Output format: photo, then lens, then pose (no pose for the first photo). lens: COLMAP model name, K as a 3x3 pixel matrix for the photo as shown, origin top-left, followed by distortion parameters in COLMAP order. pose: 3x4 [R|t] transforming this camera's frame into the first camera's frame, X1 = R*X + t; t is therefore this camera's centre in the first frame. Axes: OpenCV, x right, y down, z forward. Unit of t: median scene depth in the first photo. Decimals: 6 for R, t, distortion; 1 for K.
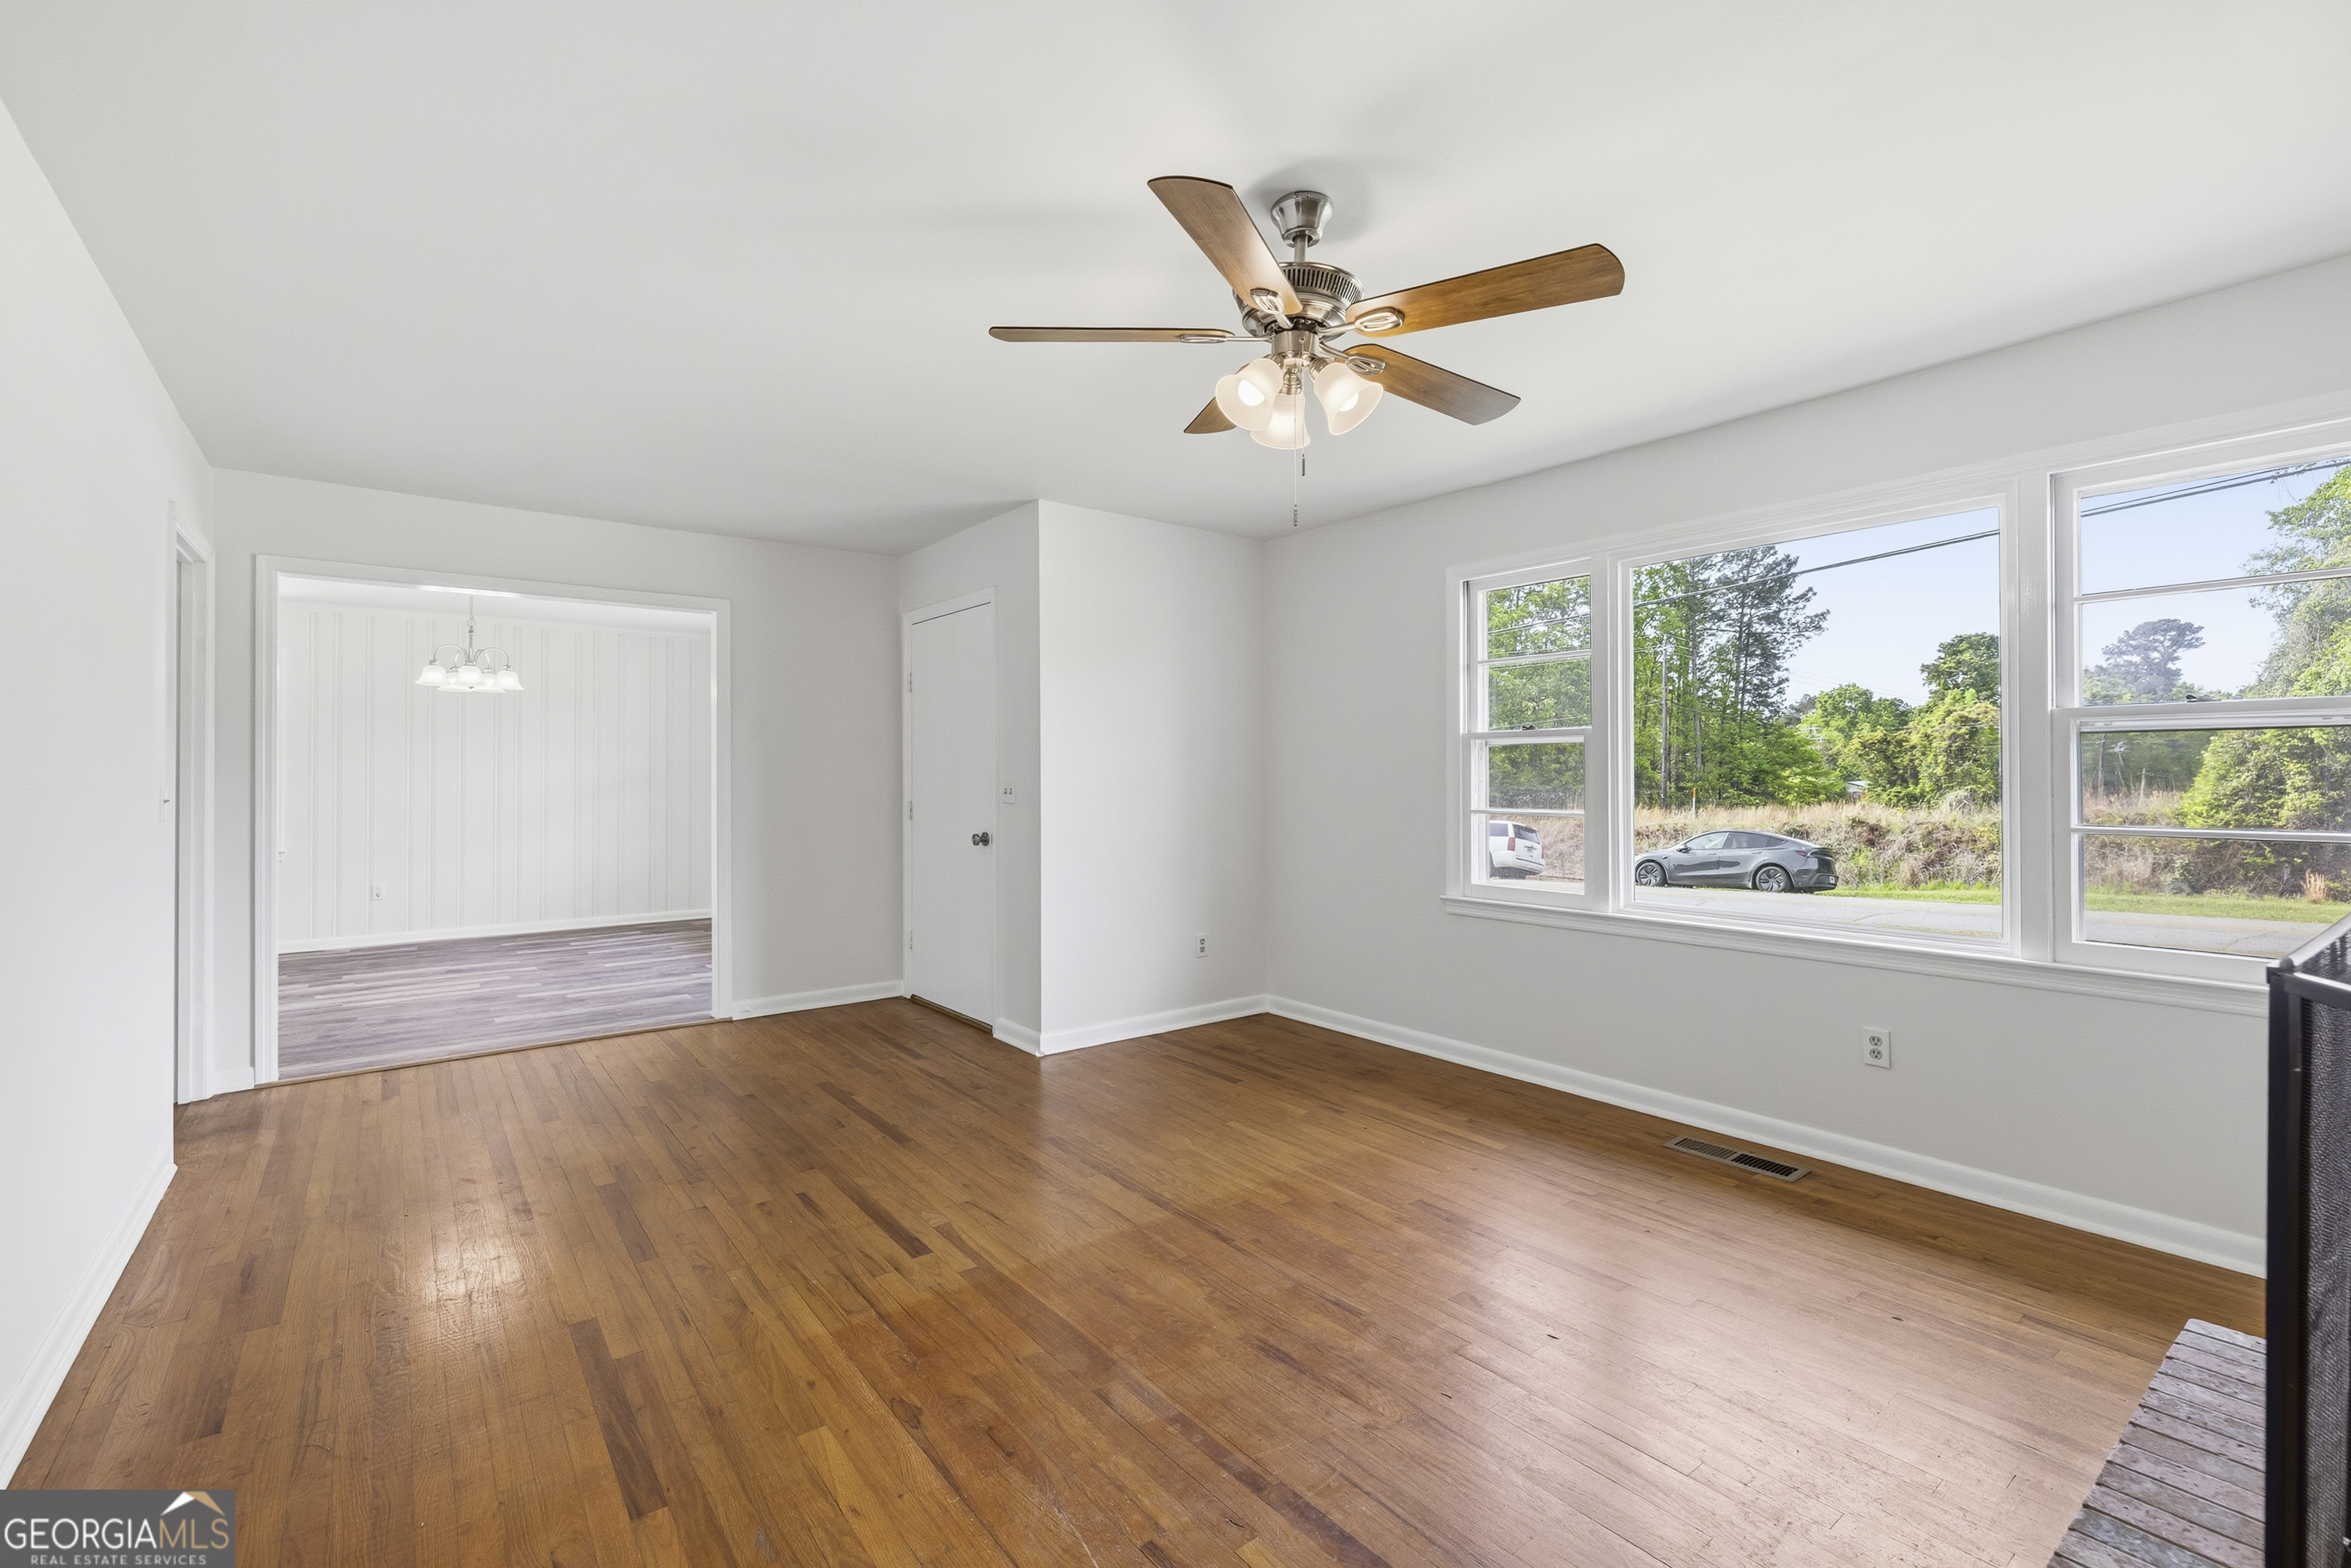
lens RADIAL K [[1014.1, 0, 1155.7], [0, 1014.1, 768.2], [0, 0, 1]] dist [-0.003172, -0.000410]
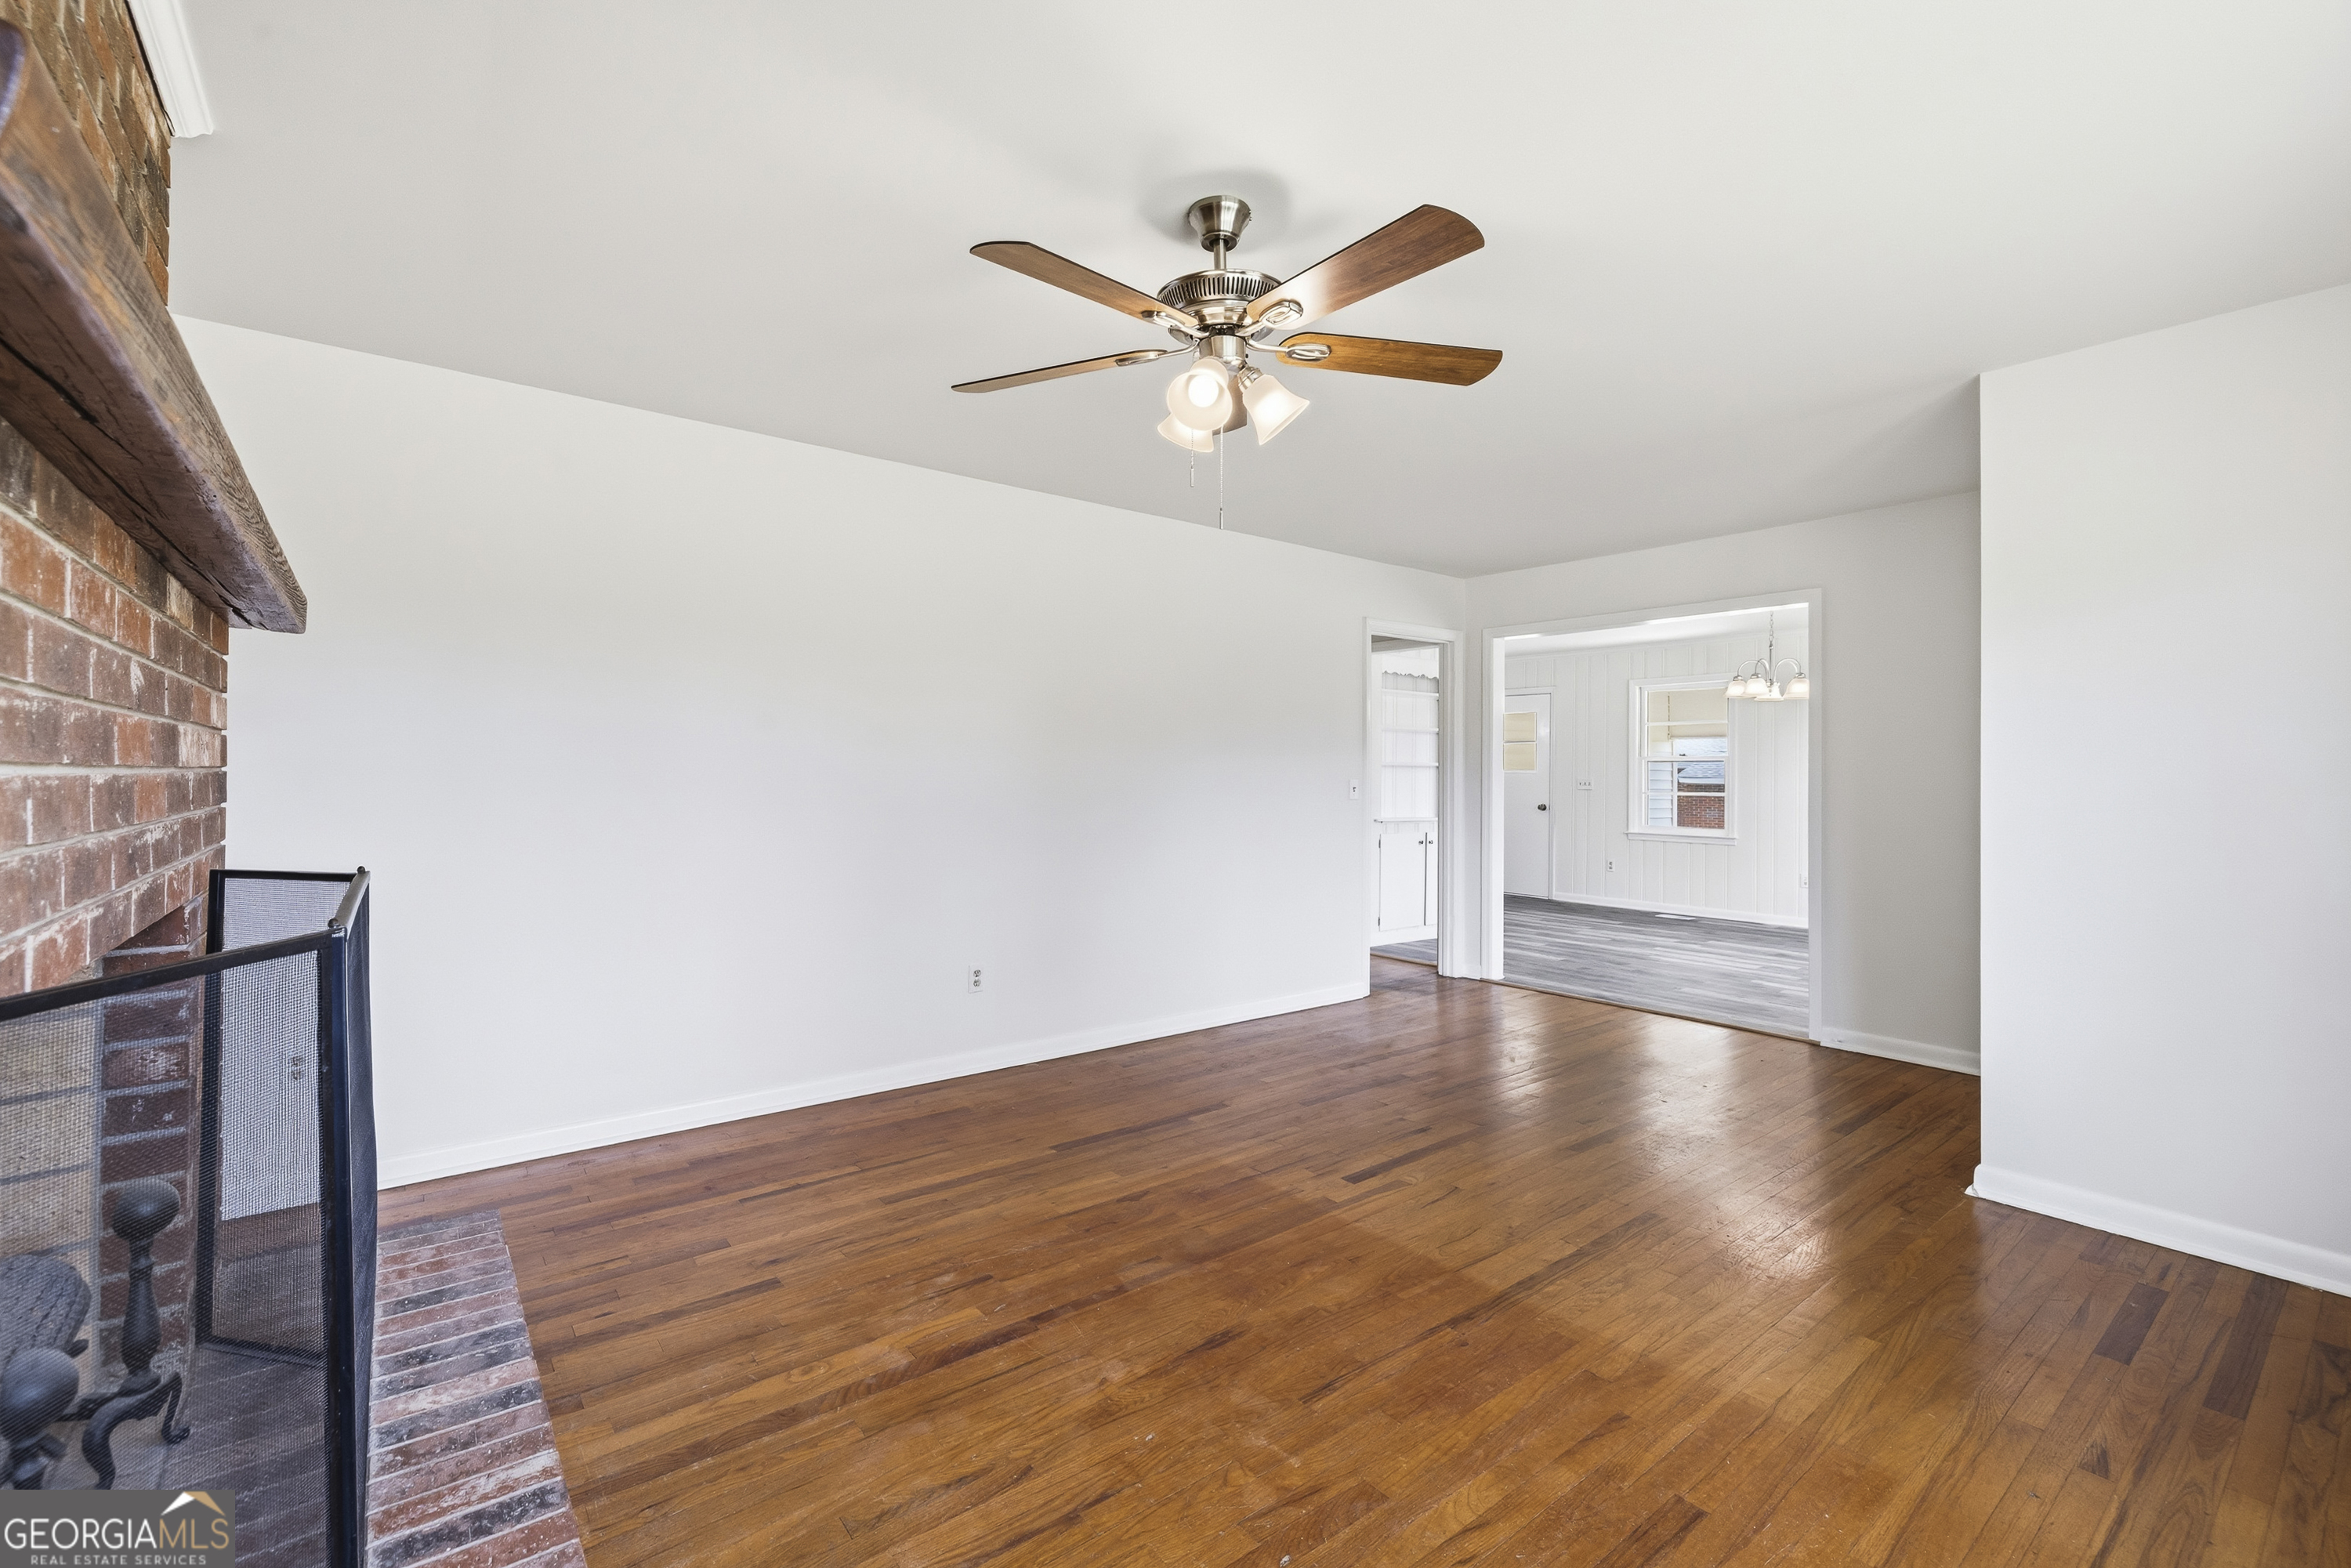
lens RADIAL K [[995.2, 0, 1162.5], [0, 995.2, 760.7], [0, 0, 1]] dist [-0.002696, -0.000279]
pose [[0.016266, -0.009480, -0.999823, 0.904082], [-0.001601, 0.999954, -0.009507, 0.001561], [0.999866, 0.001755, 0.016251, 0.741346]]
